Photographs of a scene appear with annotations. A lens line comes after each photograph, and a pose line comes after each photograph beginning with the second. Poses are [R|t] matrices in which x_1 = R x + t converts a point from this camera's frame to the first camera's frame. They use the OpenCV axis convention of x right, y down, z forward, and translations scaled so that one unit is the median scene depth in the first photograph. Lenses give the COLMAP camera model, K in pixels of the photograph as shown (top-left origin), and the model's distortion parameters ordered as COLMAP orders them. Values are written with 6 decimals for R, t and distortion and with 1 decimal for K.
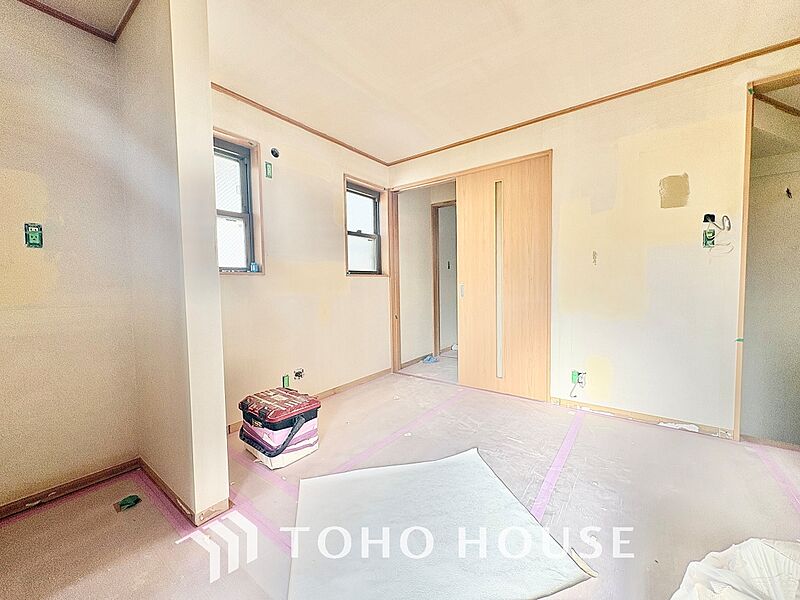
lens RADIAL K [[319.2, 0, 400.7], [0, 319.2, 299.8], [0, 0, 1]] dist [0.000883, 0.000123]
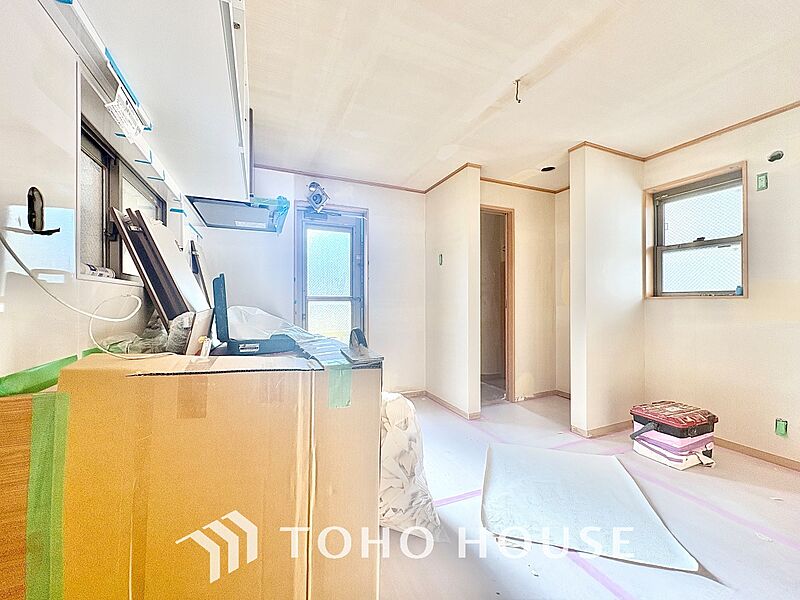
lens RADIAL K [[319.2, 0, 400.7], [0, 319.2, 299.8], [0, 0, 1]] dist [0.000883, 0.000123]
pose [[-0.493212, 0.013497, -0.869804, 0.664569], [-0.033823, 0.998826, 0.034678, -0.053233], [0.869251, 0.046523, -0.492177, 0.432795]]
